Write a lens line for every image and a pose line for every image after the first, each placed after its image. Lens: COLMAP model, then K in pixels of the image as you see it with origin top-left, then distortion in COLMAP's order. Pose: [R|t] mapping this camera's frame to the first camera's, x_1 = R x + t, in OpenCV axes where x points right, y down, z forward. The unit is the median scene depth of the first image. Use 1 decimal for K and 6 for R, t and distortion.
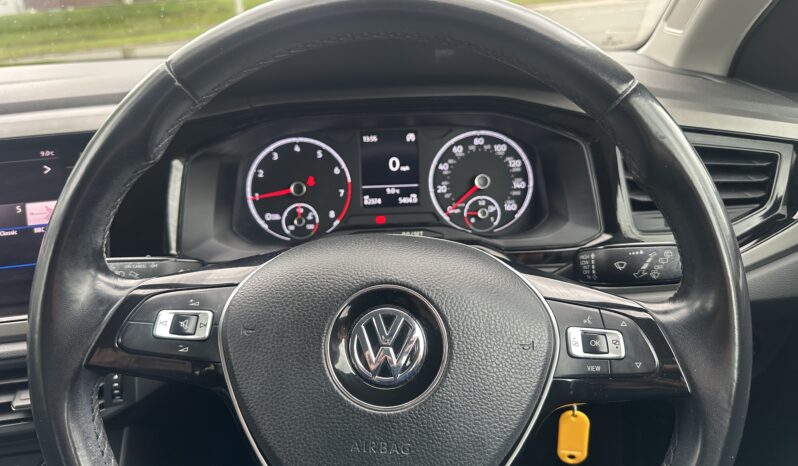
lens RADIAL K [[548.2, 0, 398.6], [0, 548.2, 230.1], [0, 0, 1]] dist [0.023466, -0.032162]
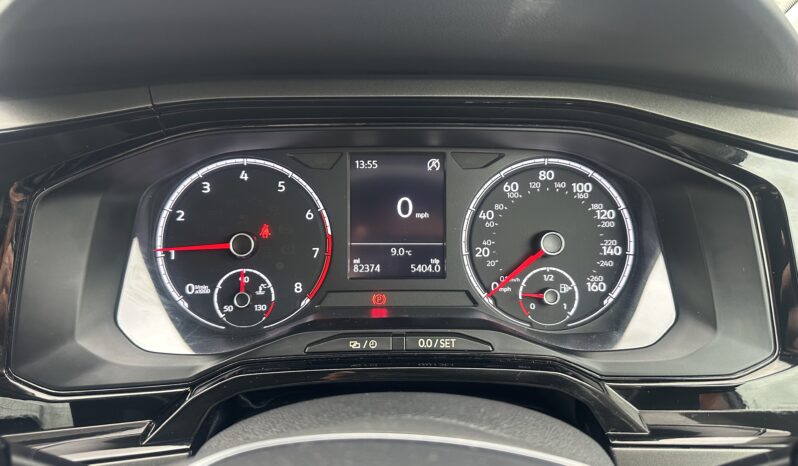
lens RADIAL K [[548.2, 0, 398.8], [0, 548.2, 235.8], [0, 0, 1]] dist [0.023466, -0.032162]
pose [[0.999277, 0.035831, 0.012685, -0.021330], [-0.035590, 0.999191, -0.018743, -0.078345], [-0.013346, 0.018278, 0.999744, 0.400043]]
